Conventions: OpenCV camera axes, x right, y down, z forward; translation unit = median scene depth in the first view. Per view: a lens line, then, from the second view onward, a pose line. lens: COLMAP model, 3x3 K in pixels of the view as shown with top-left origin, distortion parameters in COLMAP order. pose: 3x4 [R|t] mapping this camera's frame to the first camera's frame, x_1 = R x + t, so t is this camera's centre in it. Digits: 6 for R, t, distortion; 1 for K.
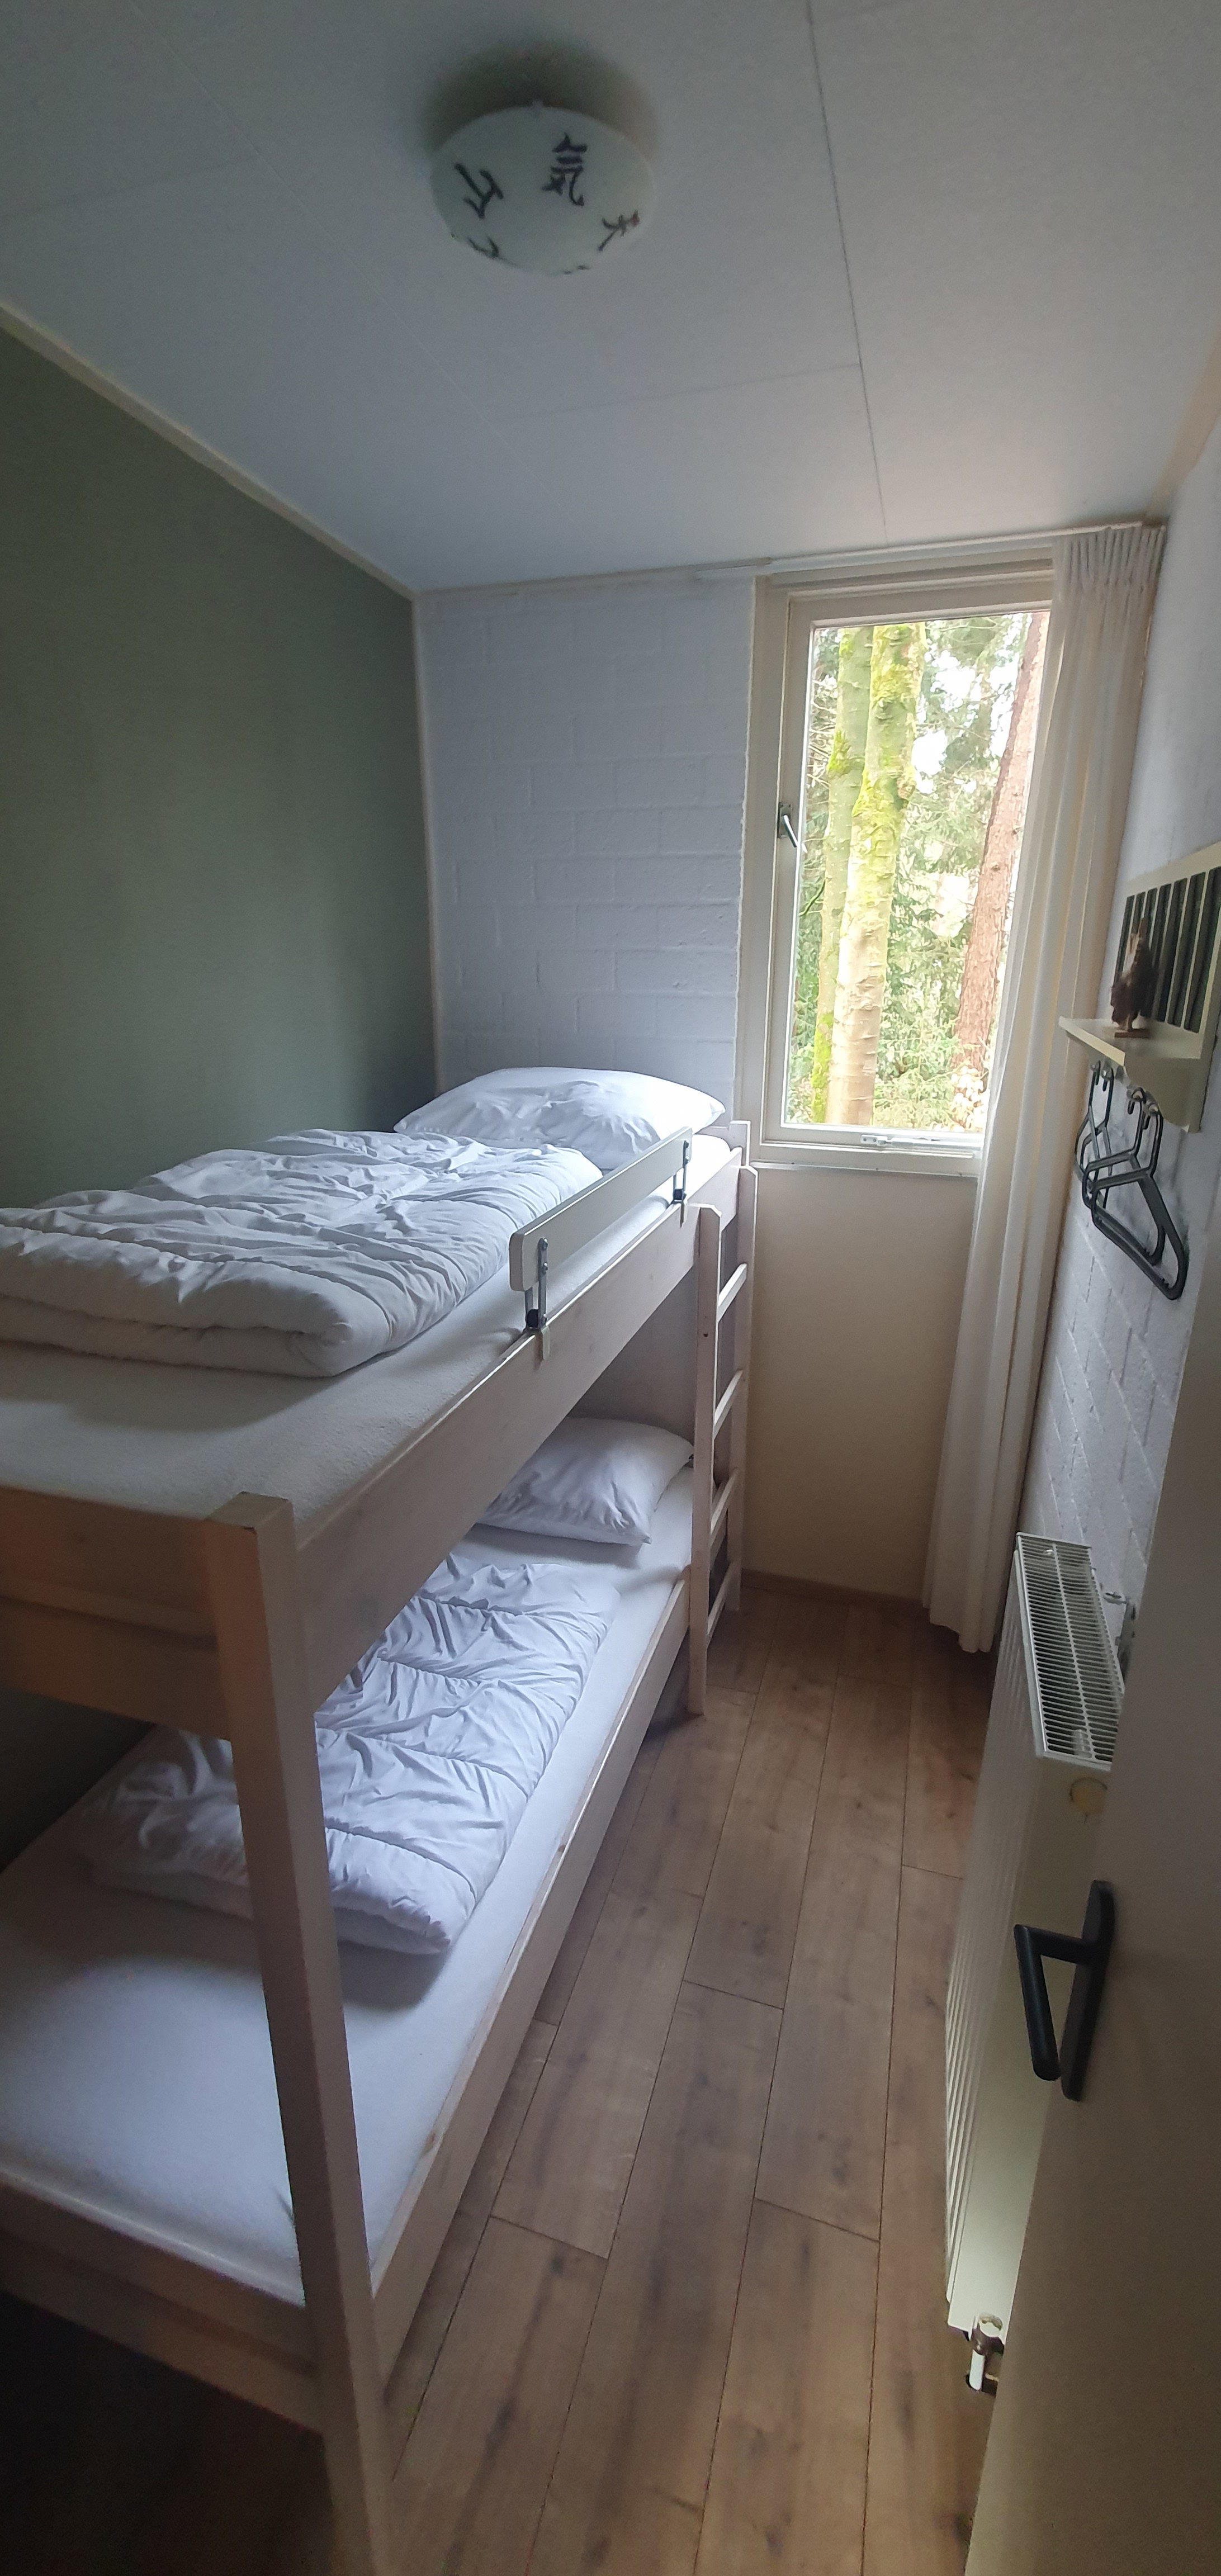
lens RADIAL K [[1022.6, 0, 610.5], [0, 1022.6, 1288.0], [0, 0, 1]] dist [0.000235, -0.000075]
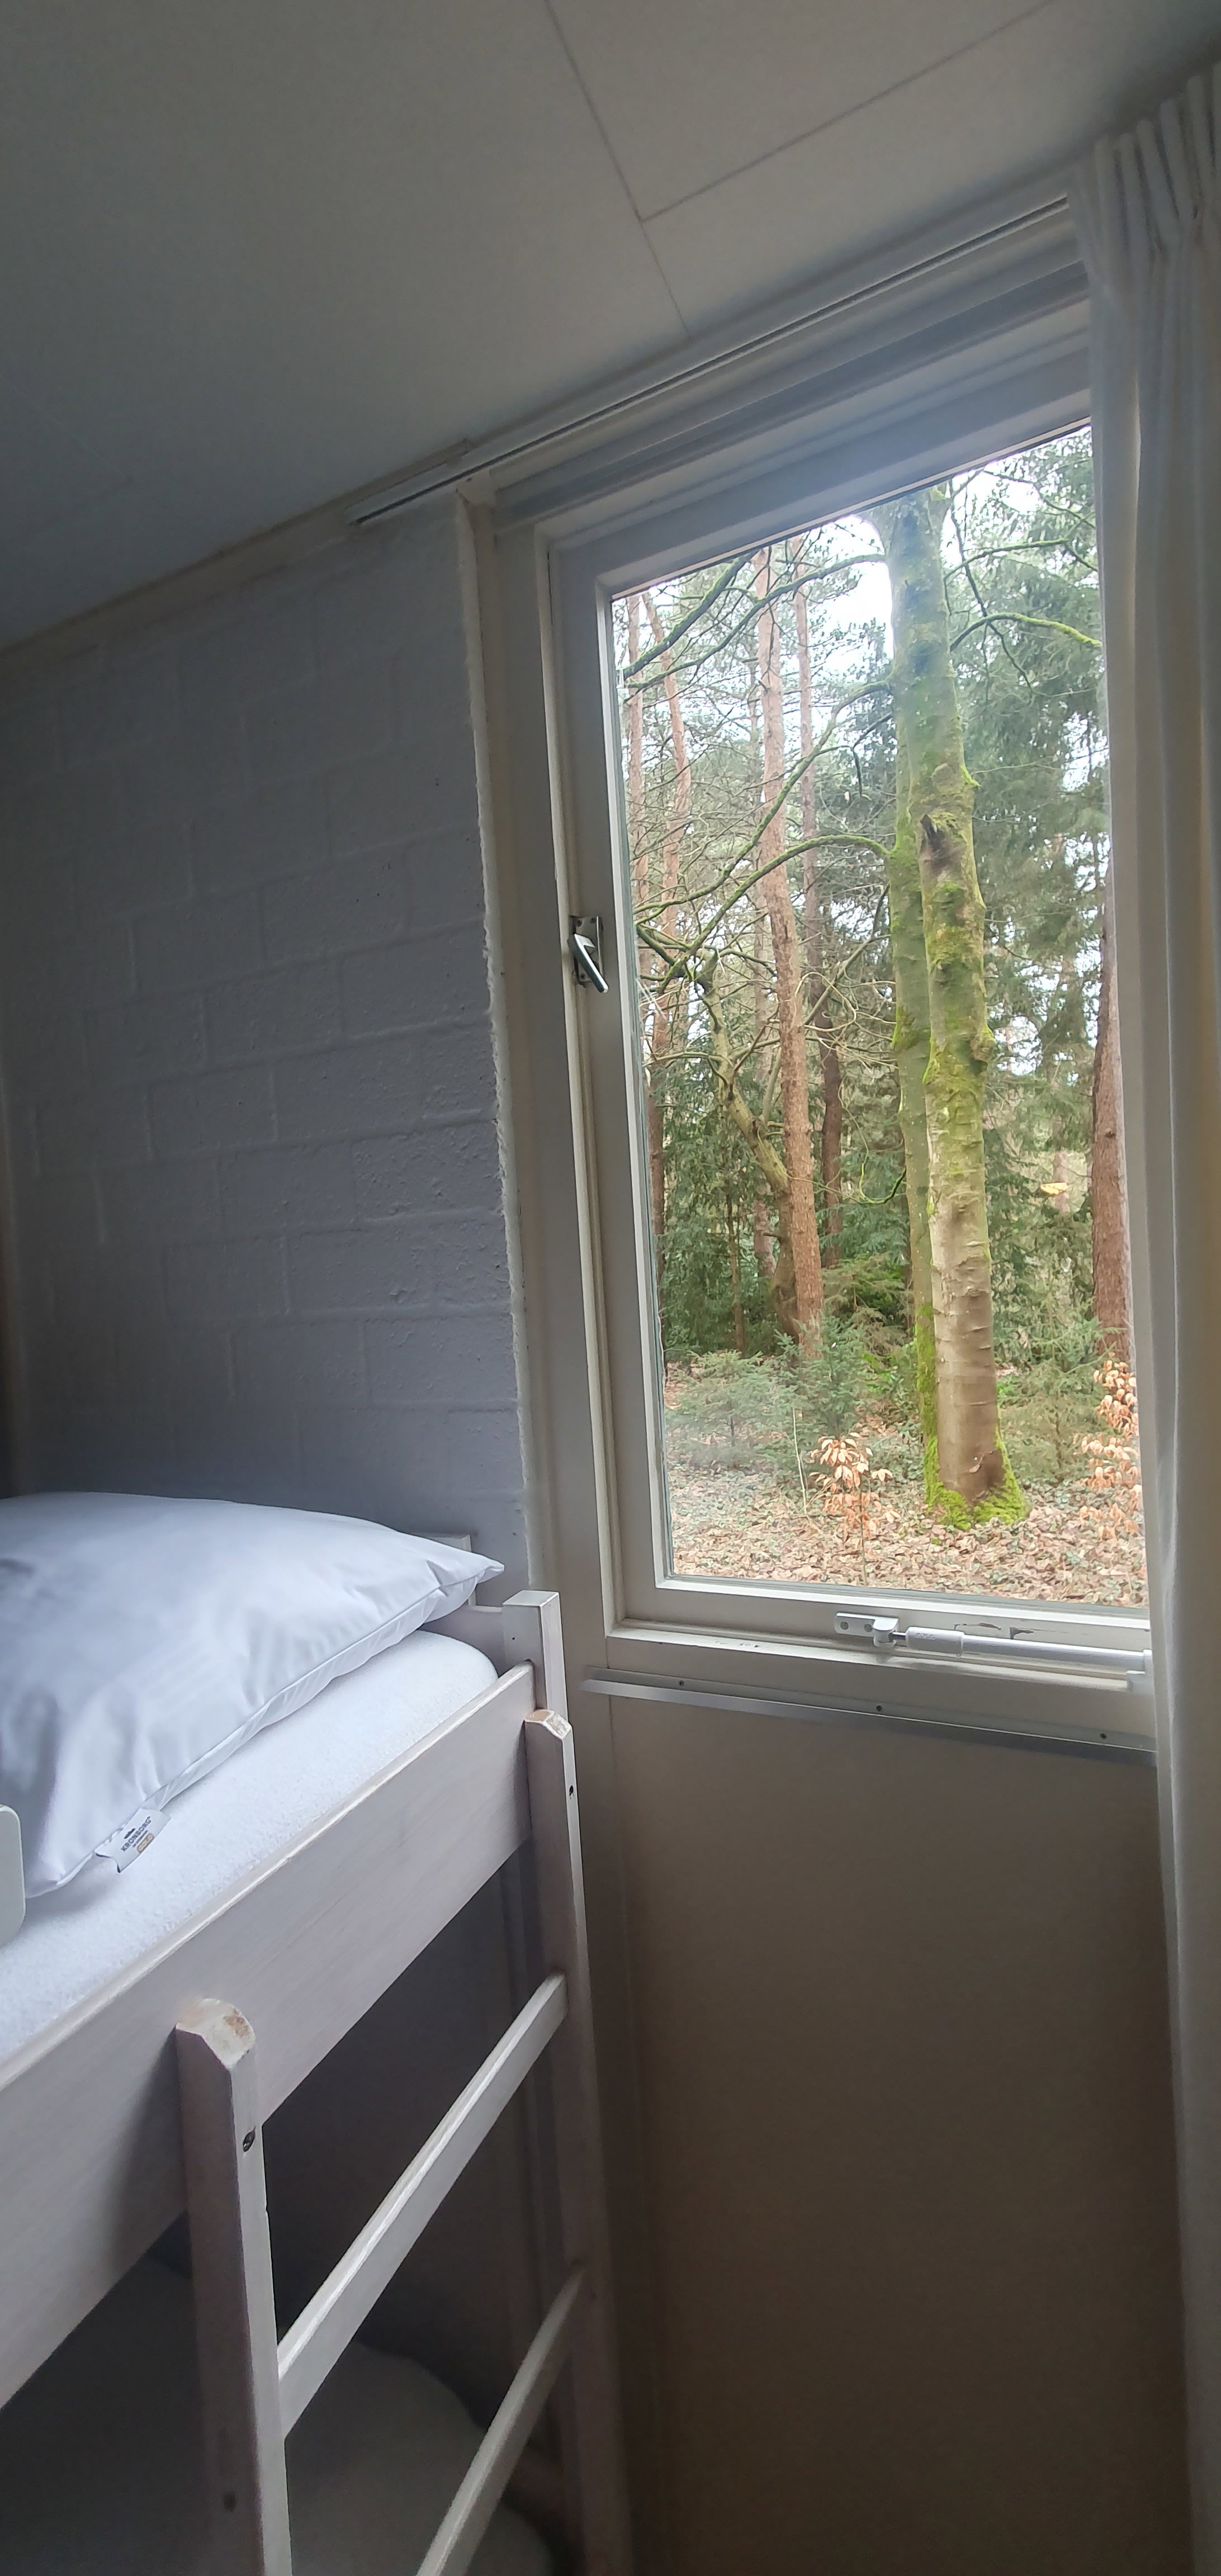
lens RADIAL K [[1028.5, 0, 610.5], [0, 1028.5, 1288.0], [0, 0, 1]] dist [0.026506, -0.000047]
pose [[0.989609, -0.073374, -0.123653, 0.065093], [0.034641, 0.956327, -0.290240, -0.046822], [0.139548, 0.282941, 0.948931, 0.166514]]
